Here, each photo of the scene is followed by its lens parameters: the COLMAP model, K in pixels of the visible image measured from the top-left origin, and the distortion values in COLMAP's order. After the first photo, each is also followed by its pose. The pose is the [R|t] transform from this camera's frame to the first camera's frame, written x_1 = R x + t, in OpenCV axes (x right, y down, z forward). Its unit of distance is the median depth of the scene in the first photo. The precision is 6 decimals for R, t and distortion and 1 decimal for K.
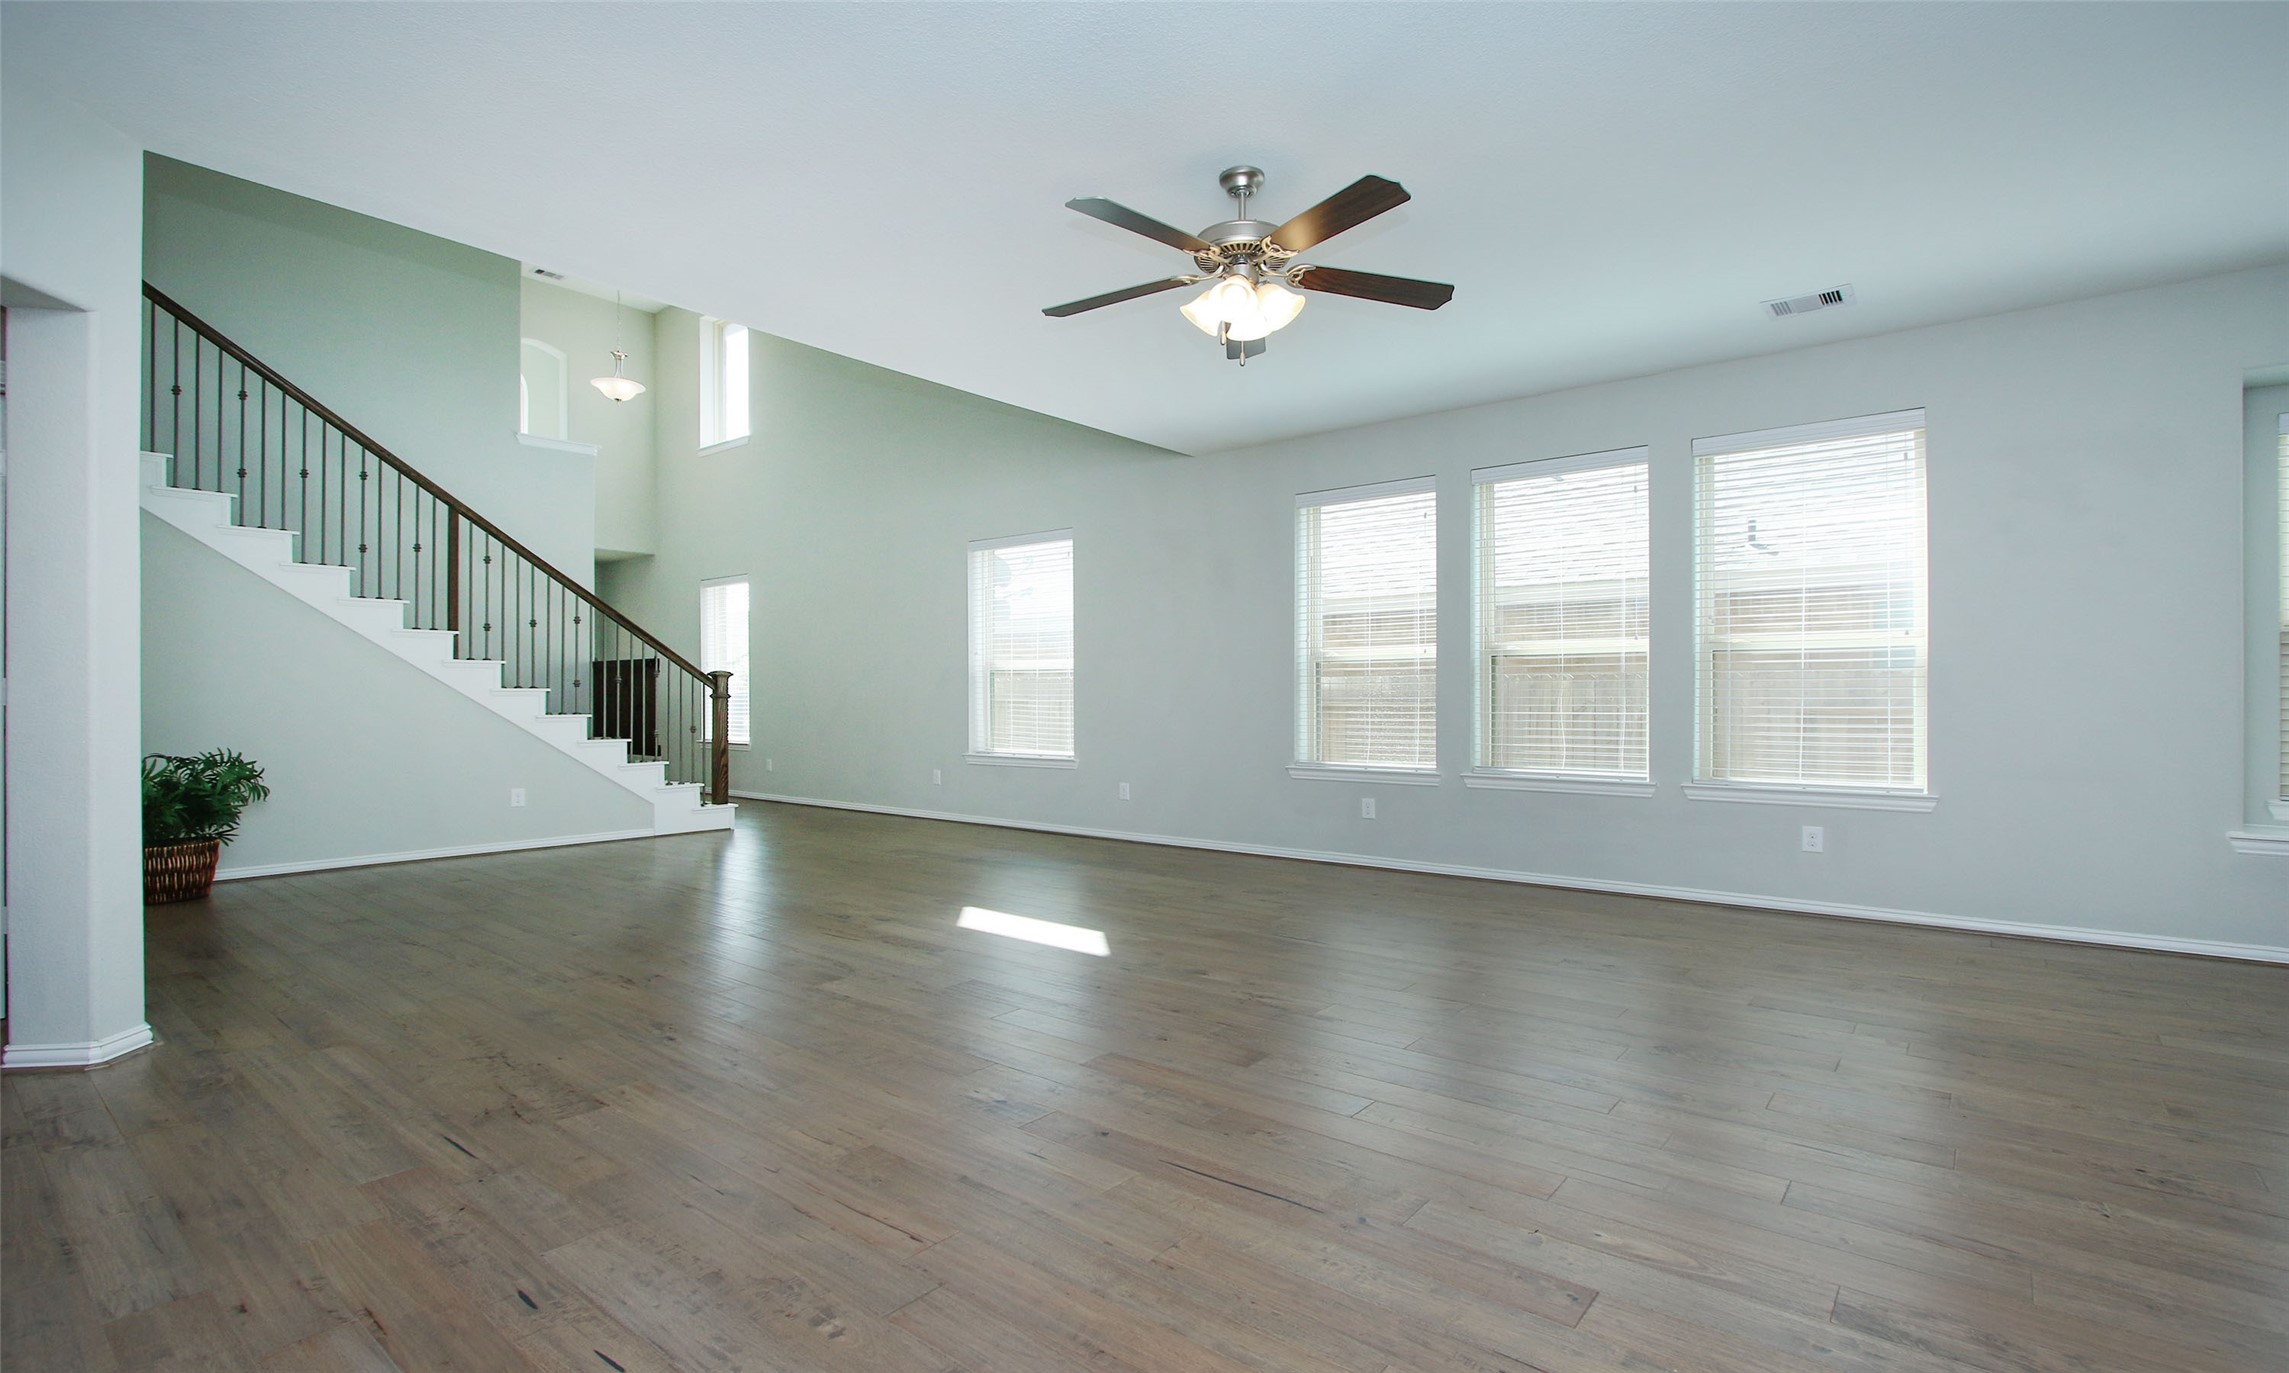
lens RADIAL K [[1061.3, 0, 1153.8], [0, 1061.3, 697.5], [0, 0, 1]] dist [-0.018524, 0.000282]
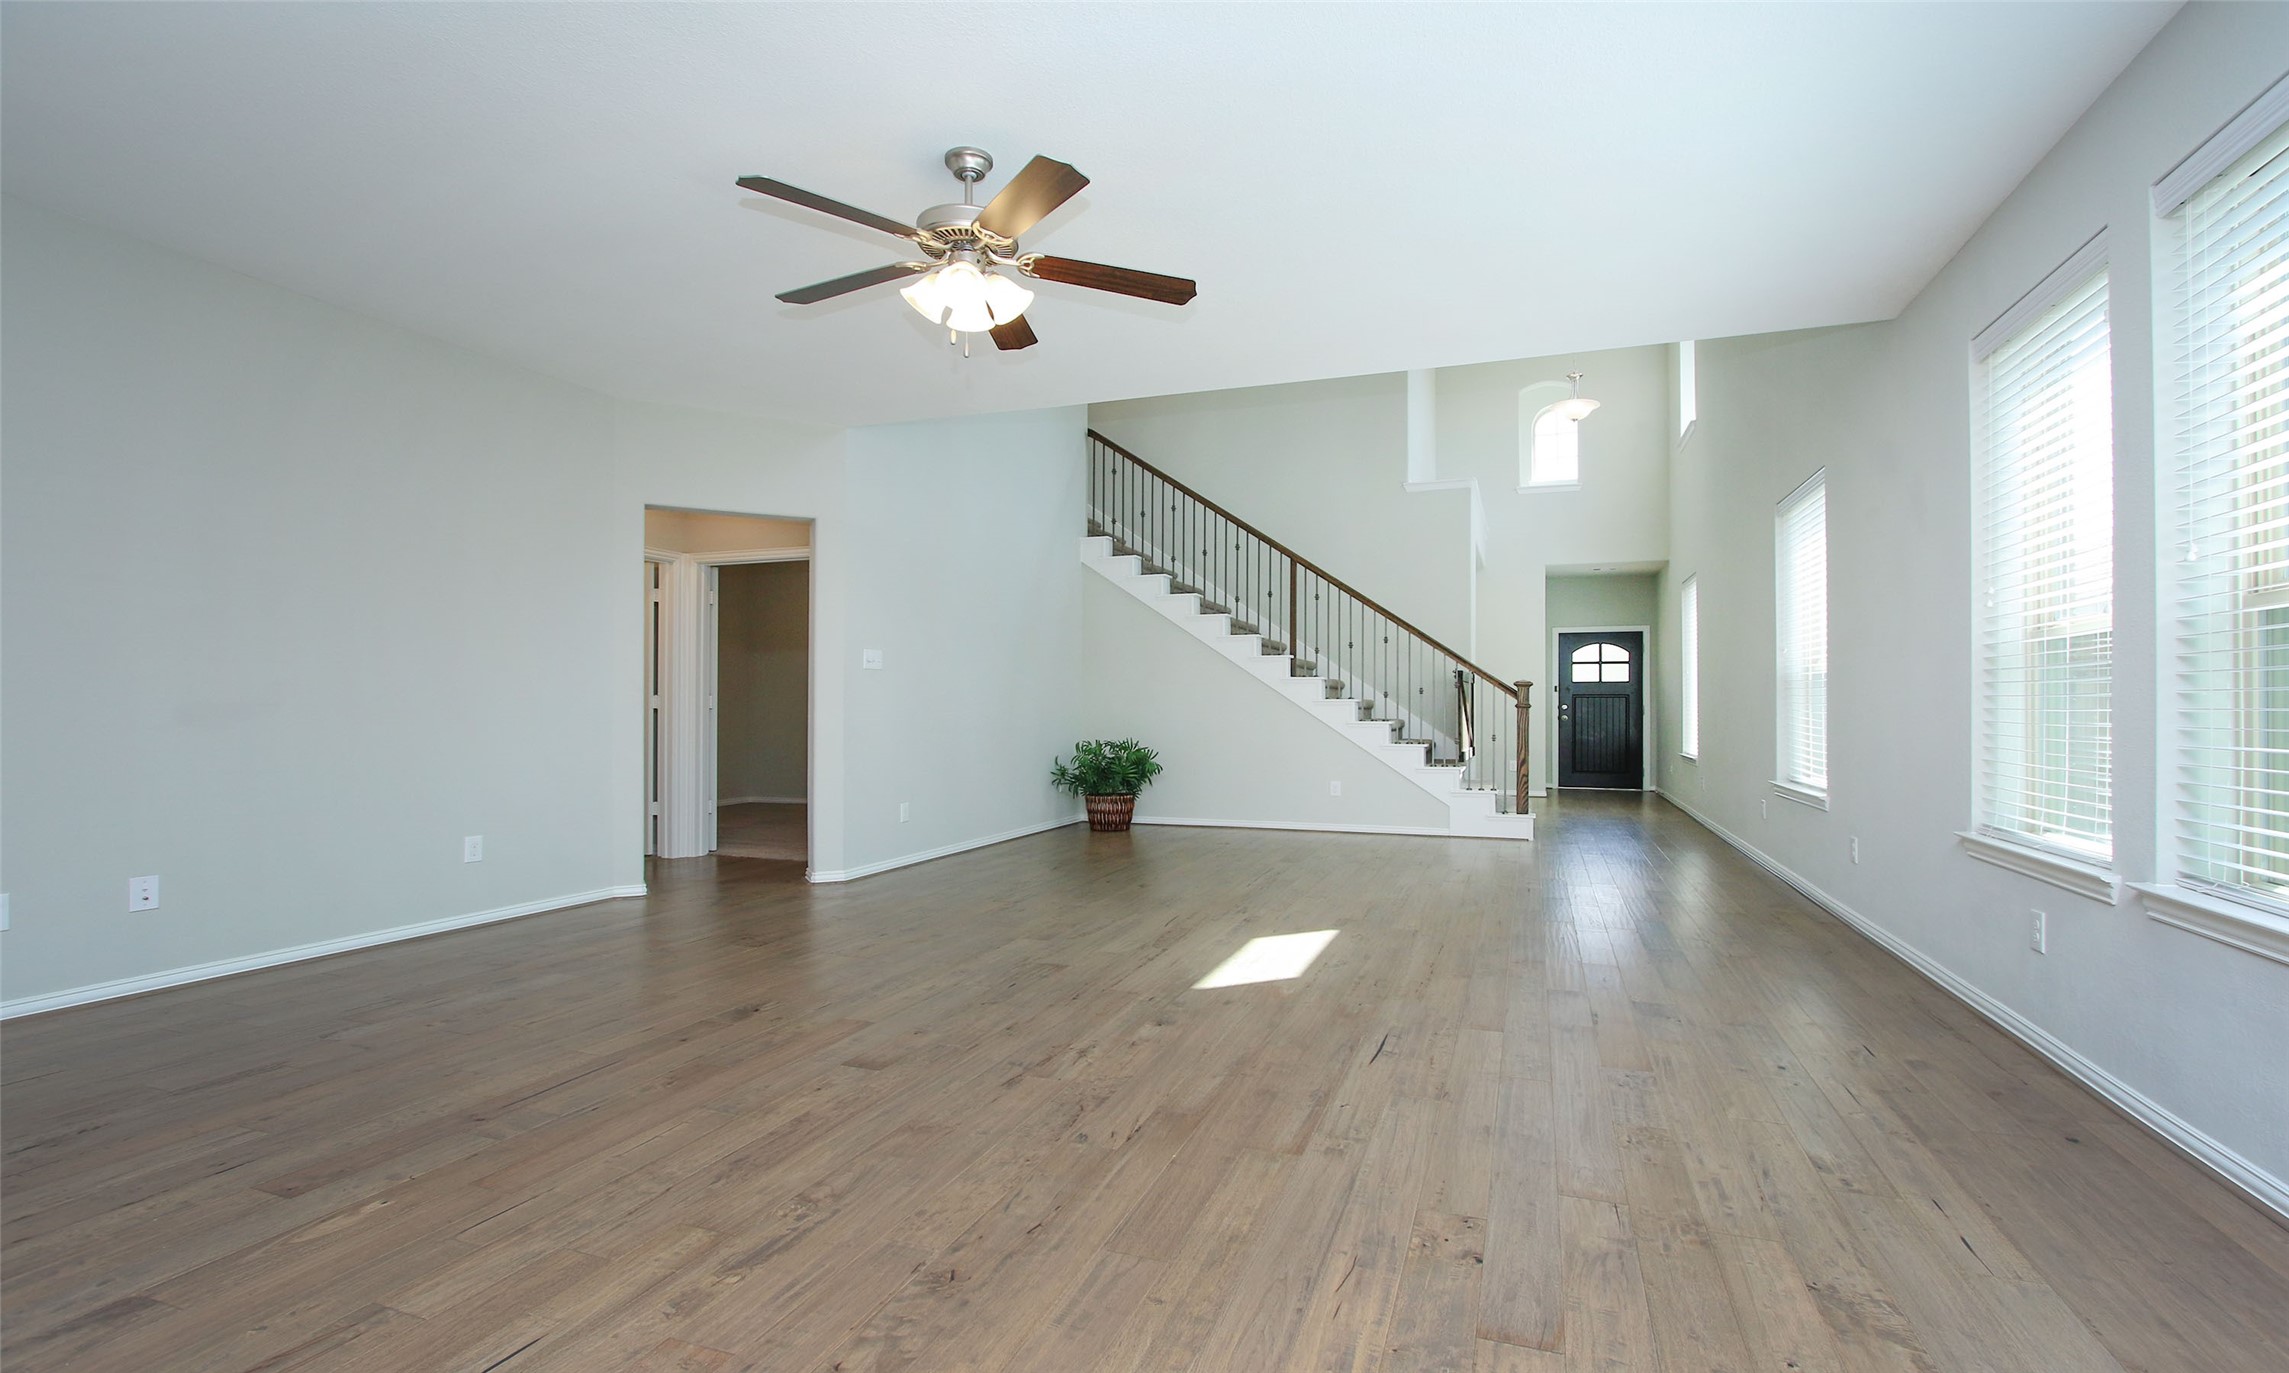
lens RADIAL K [[1054.3, 0, 1155.1], [0, 1054.3, 710.6], [0, 0, 1]] dist [-0.030748, 0.007337]
pose [[0.324183, 0.003042, -0.945989, 0.536752], [-0.000643, 0.999995, 0.002996, 0.001379], [0.945994, -0.000363, 0.324184, 0.449496]]
